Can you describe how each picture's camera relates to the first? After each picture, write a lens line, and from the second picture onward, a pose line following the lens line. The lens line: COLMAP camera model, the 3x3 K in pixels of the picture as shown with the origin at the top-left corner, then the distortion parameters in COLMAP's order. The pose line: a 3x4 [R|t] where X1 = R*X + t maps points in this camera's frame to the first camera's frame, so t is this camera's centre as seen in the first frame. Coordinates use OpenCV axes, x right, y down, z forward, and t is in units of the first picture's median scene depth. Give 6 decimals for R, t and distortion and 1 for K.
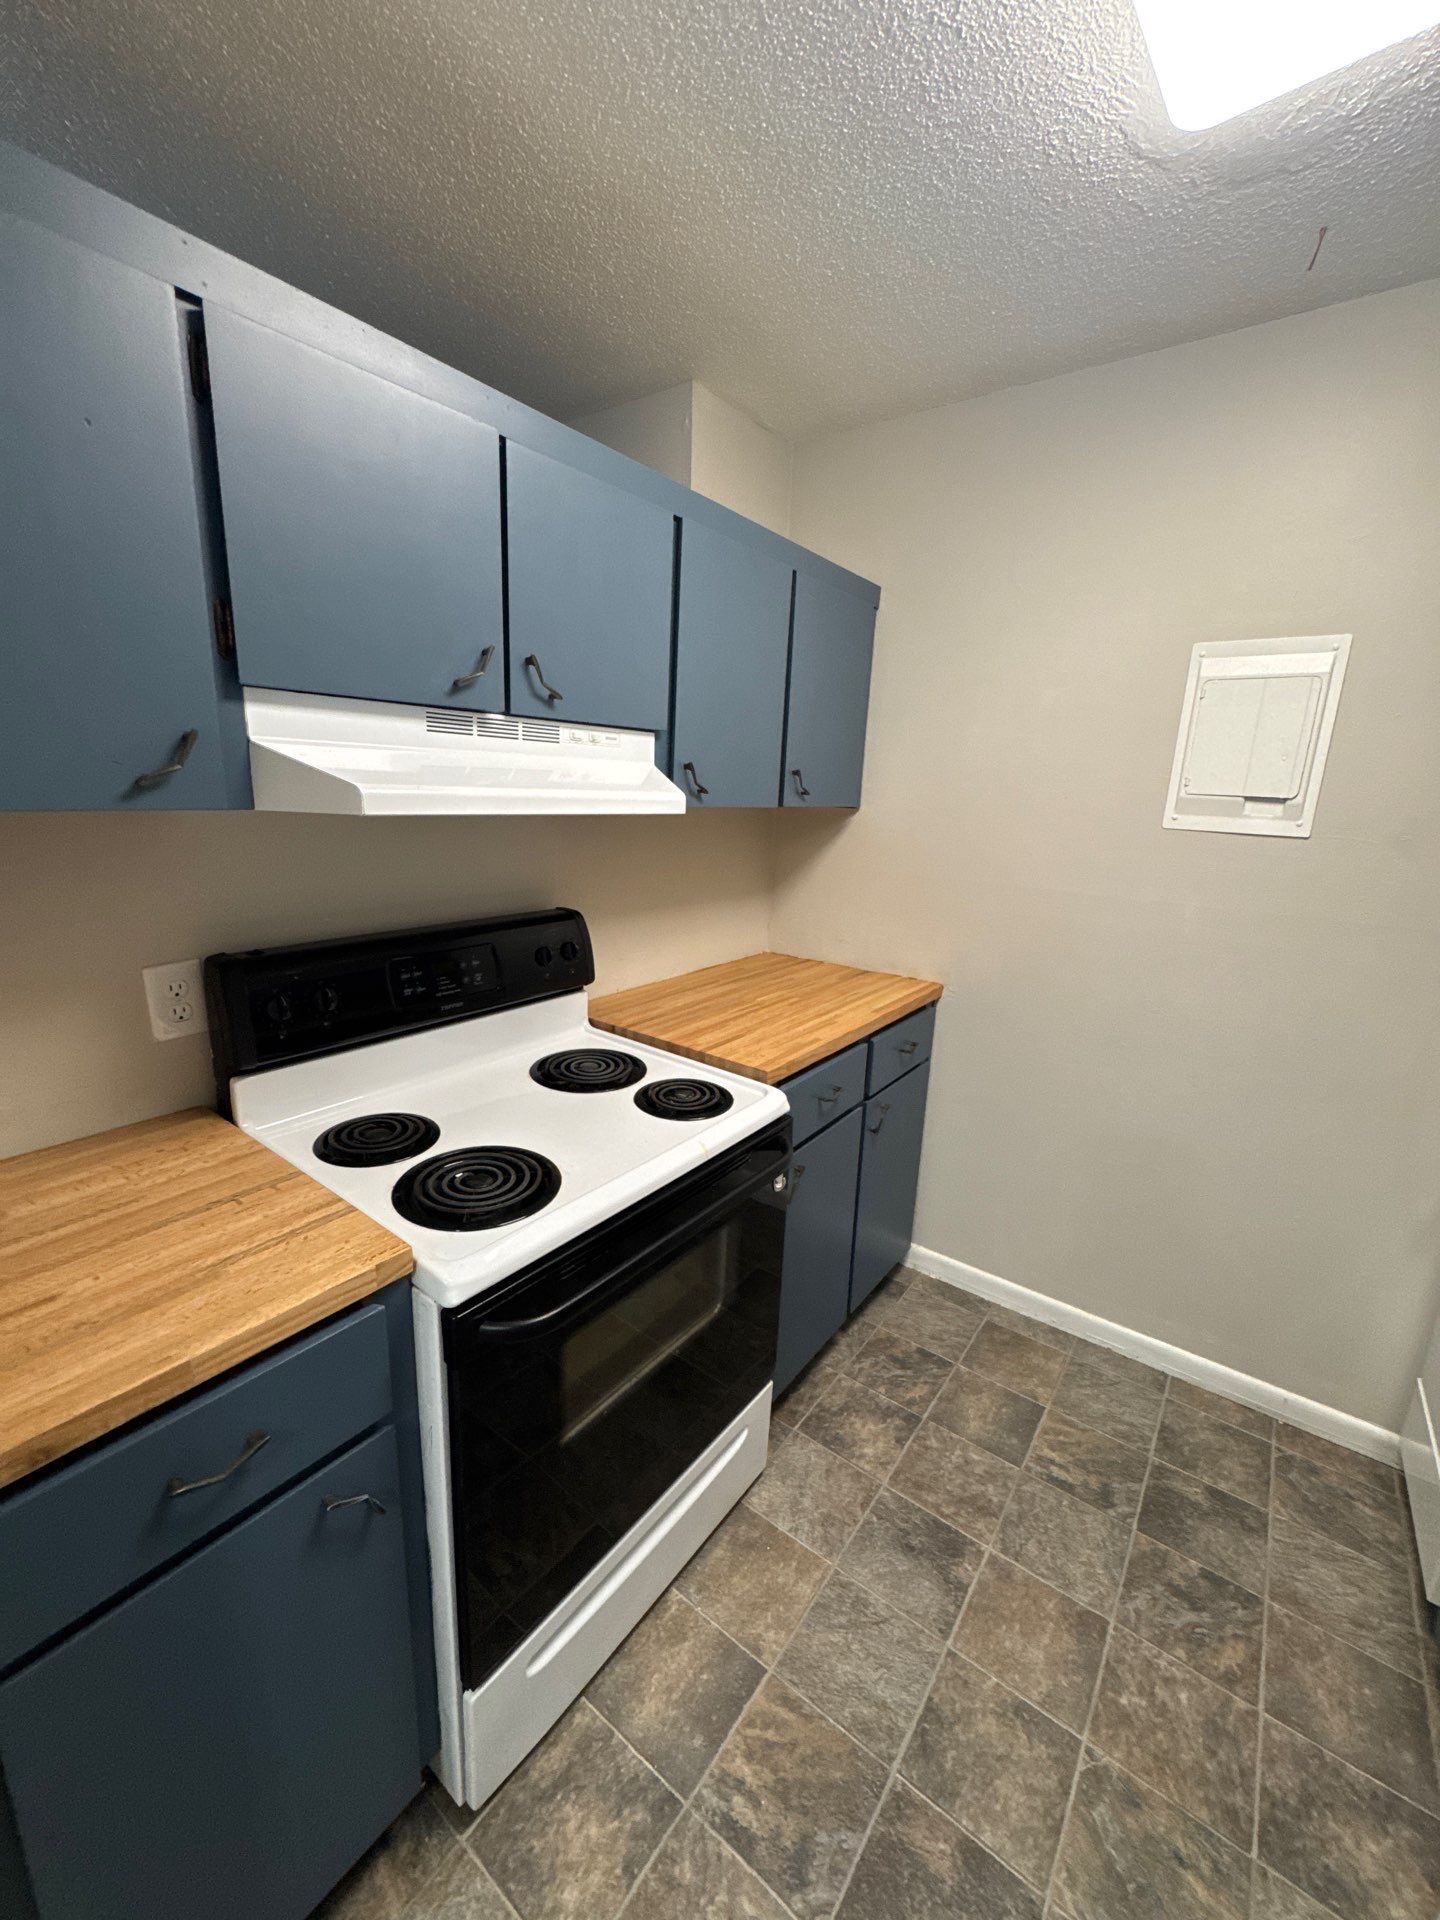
lens RADIAL K [[767.2, 0, 709.7], [0, 767.2, 958.8], [0, 0, 1]] dist [0.004106, 0.000350]
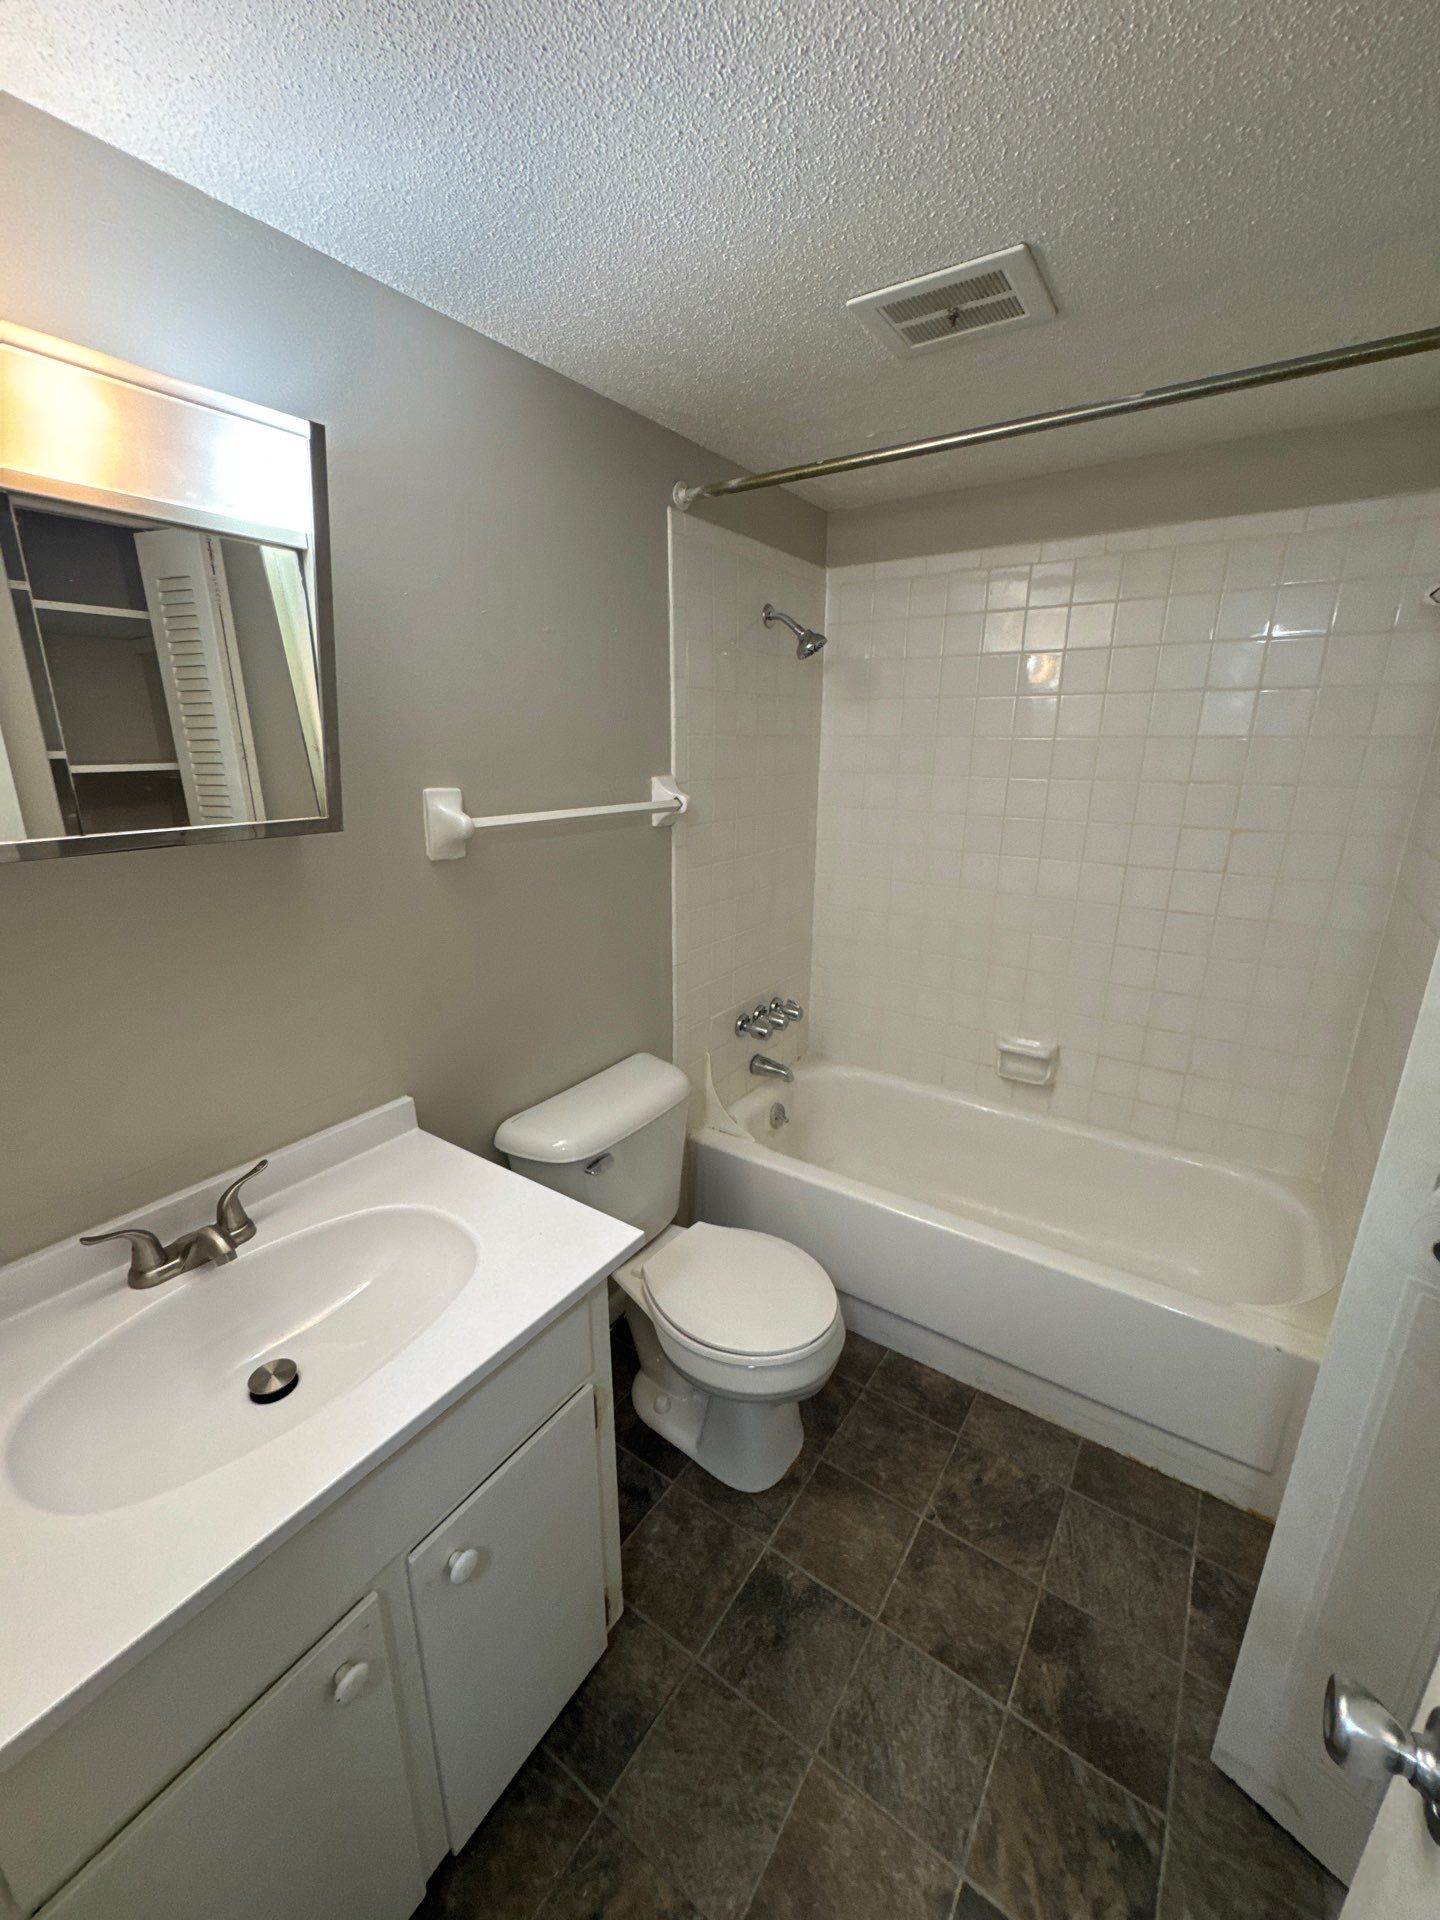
lens RADIAL K [[767.2, 0, 709.4], [0, 767.2, 970.3], [0, 0, 1]] dist [0.004106, 0.000350]
pose [[-0.047071, -0.321354, 0.945788, -0.271750], [0.223608, 0.919419, 0.323523, -0.200024], [-0.973542, 0.226714, 0.028580, 0.748839]]
